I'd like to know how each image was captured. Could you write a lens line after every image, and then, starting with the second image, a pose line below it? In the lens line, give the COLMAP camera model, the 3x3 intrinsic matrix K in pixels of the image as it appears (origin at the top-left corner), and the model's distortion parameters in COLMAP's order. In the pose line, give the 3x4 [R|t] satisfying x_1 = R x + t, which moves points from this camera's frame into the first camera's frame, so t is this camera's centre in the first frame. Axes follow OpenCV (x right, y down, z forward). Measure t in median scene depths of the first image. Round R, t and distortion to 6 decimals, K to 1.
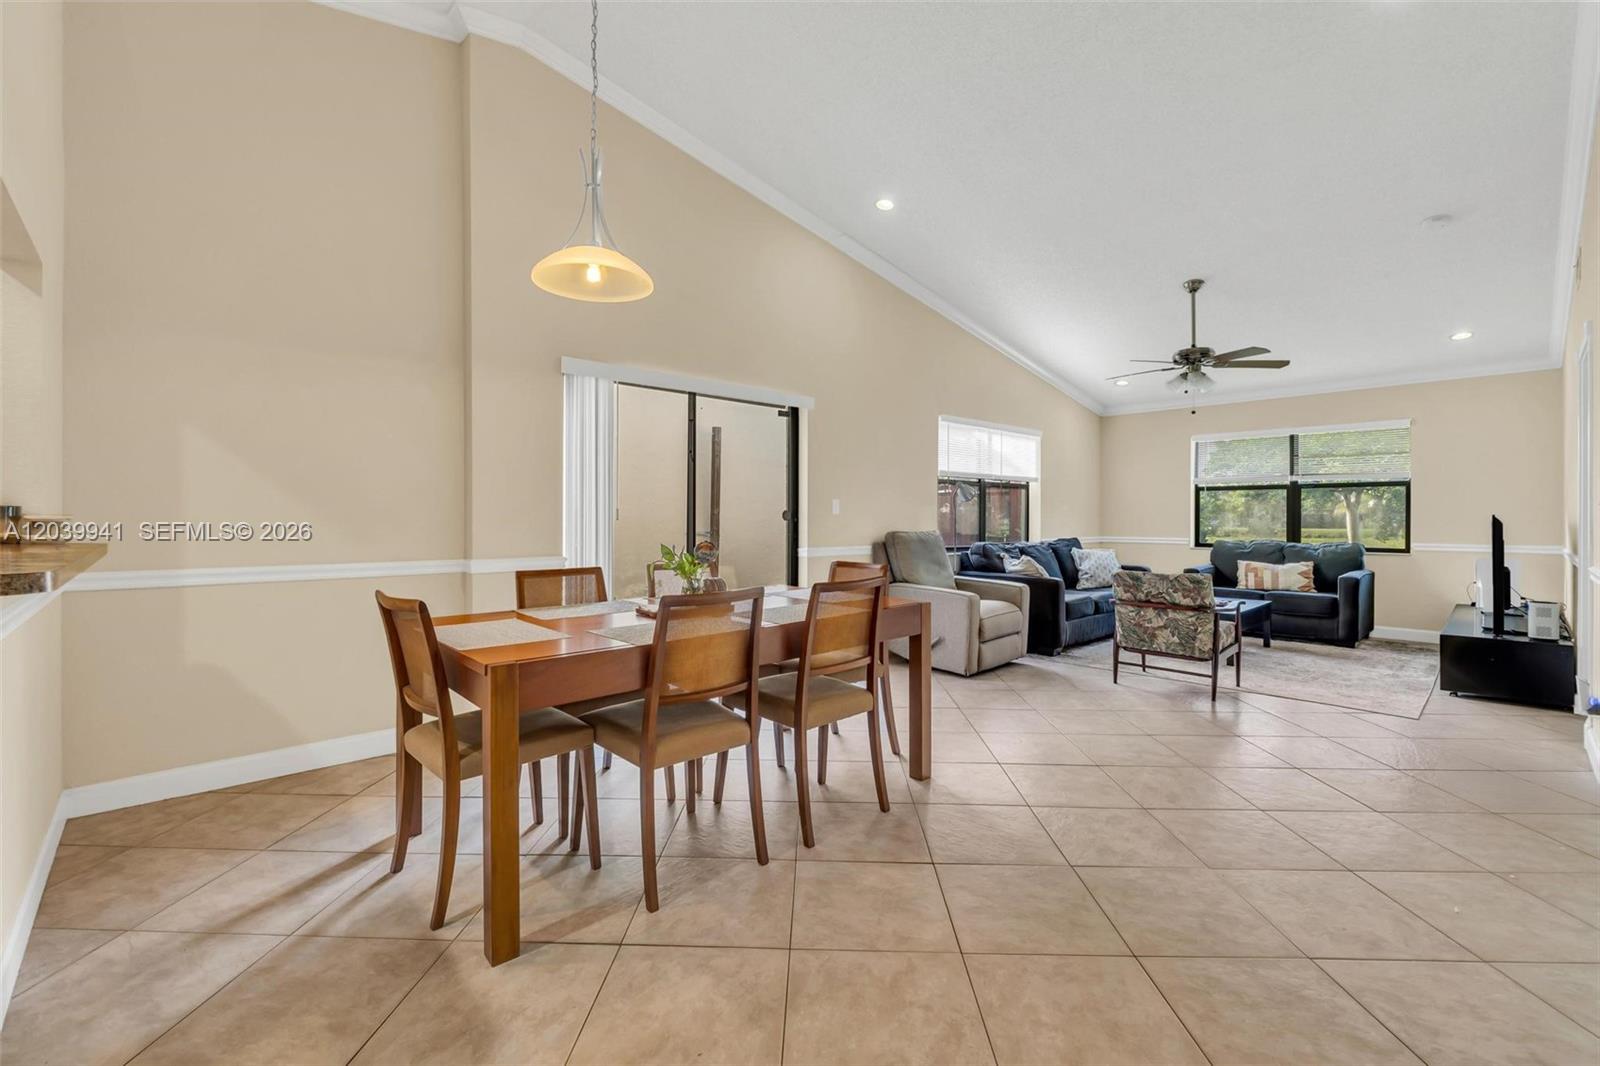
lens RADIAL K [[676.5, 0, 795.5], [0, 676.5, 519.9], [0, 0, 1]] dist [-0.003571, -0.000722]
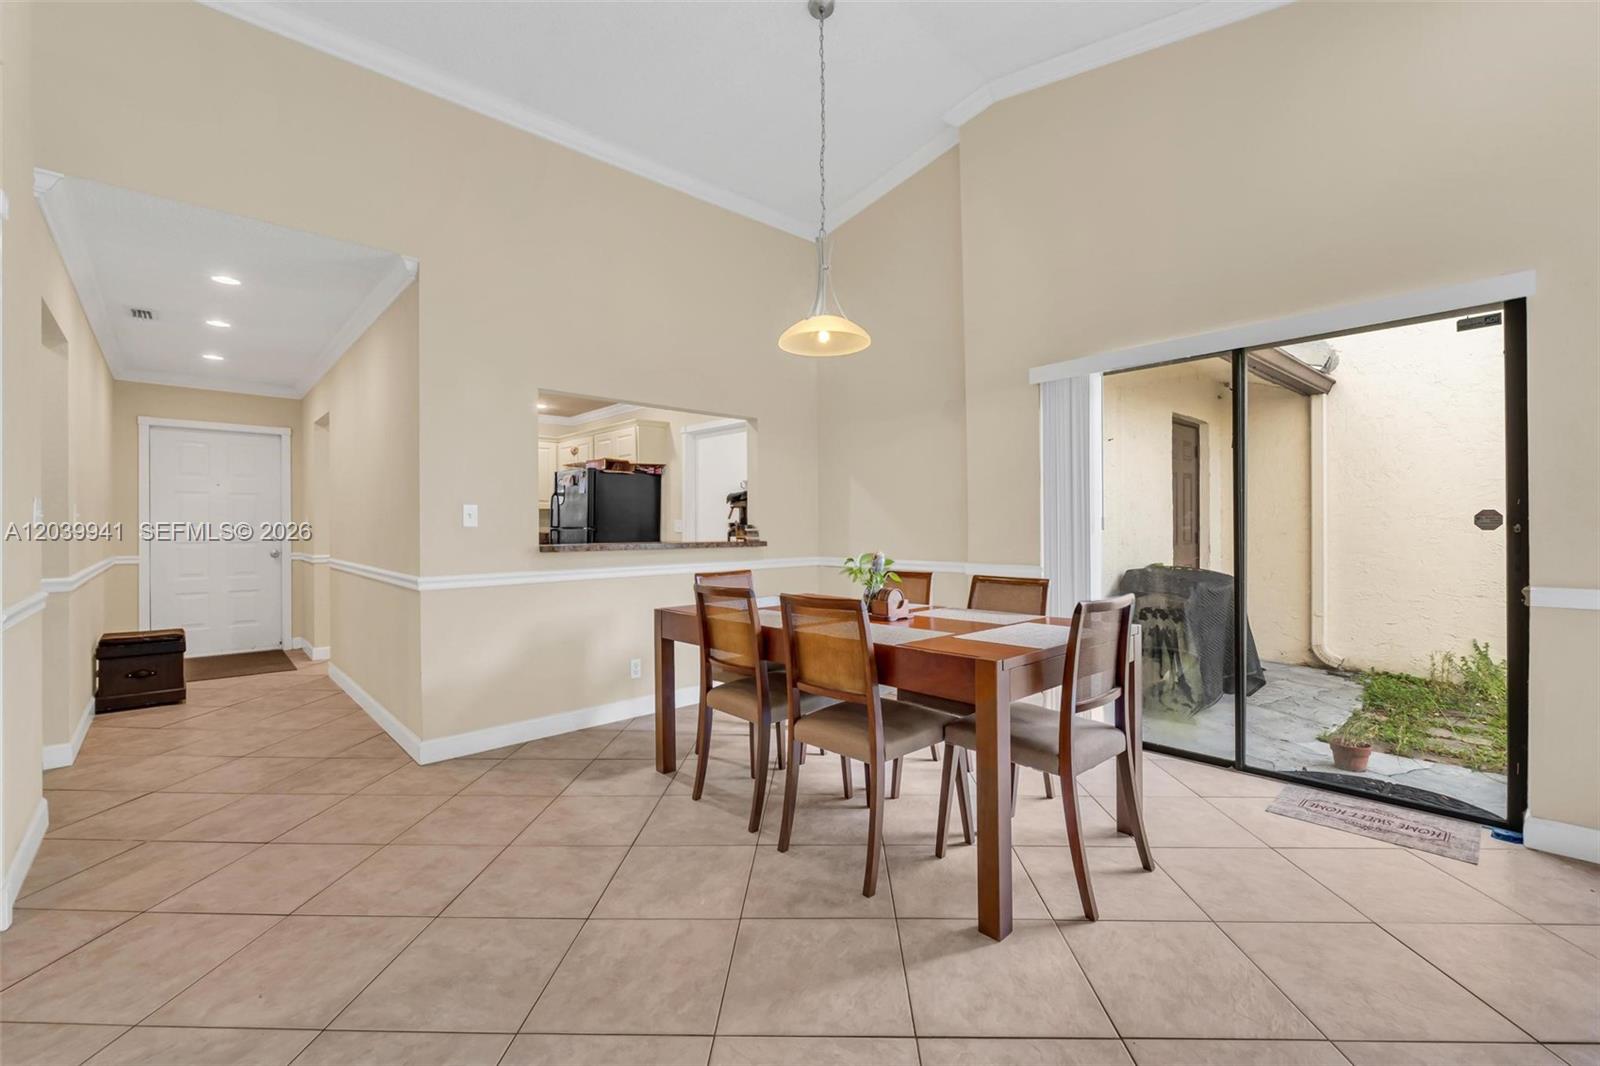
lens RADIAL K [[676.5, 0, 805.9], [0, 676.5, 530.3], [0, 0, 1]] dist [-0.003571, -0.000722]
pose [[-0.000615, -0.002894, -0.999996, 1.057223], [-0.002284, 0.999993, -0.002893, 0.005475], [0.999997, 0.002282, -0.000622, 1.059025]]
